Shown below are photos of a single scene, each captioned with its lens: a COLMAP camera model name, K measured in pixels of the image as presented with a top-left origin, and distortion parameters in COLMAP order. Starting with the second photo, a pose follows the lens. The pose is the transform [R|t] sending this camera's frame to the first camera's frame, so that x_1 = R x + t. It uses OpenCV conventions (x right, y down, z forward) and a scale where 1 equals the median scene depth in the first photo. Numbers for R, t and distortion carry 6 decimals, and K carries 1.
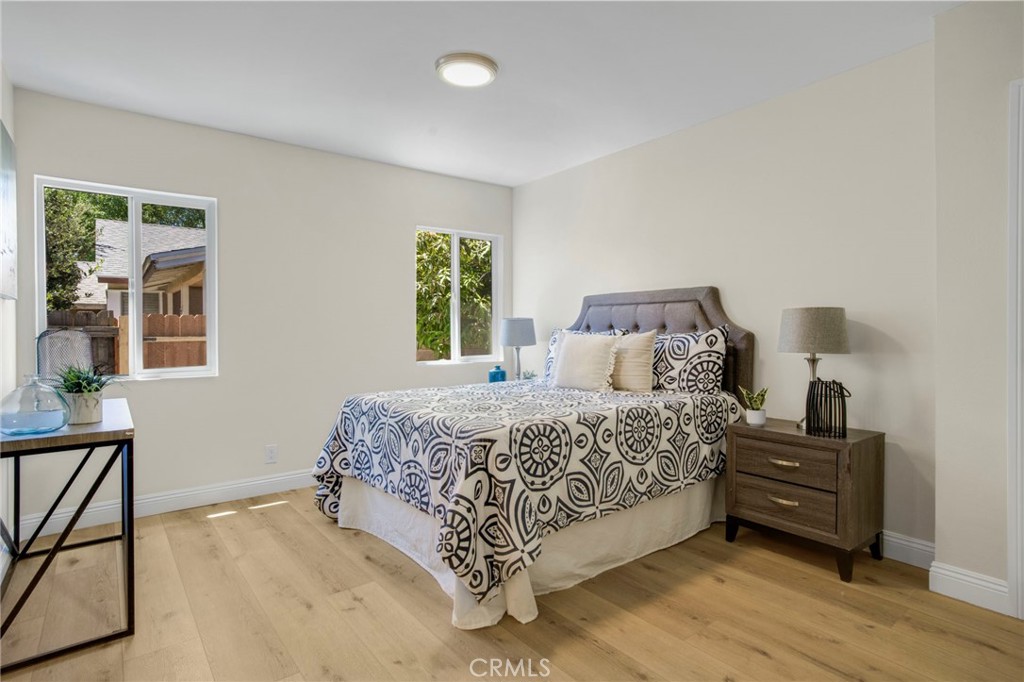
lens RADIAL K [[548.0, 0, 513.2], [0, 548.0, 325.5], [0, 0, 1]] dist [-0.034979, 0.017609]
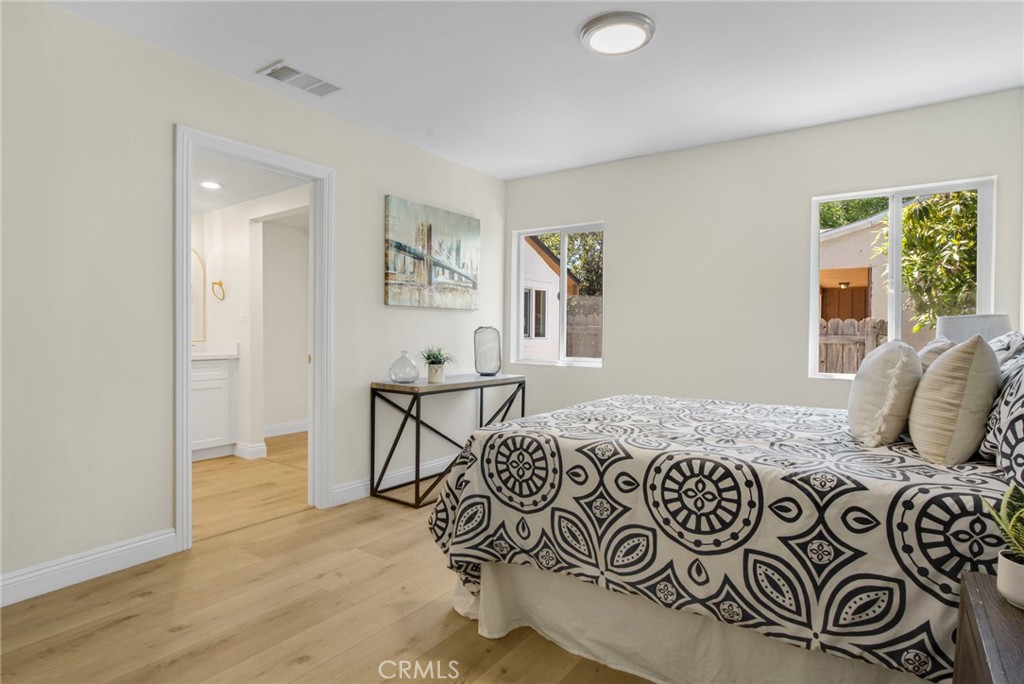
lens RADIAL K [[548.0, 0, 513.2], [0, 548.0, 326.5], [0, 0, 1]] dist [-0.034979, 0.017609]
pose [[0.280057, 0.005209, -0.959969, 0.753170], [-0.000710, 0.999986, 0.005219, -0.002672], [0.959983, -0.000780, 0.280057, 0.621235]]
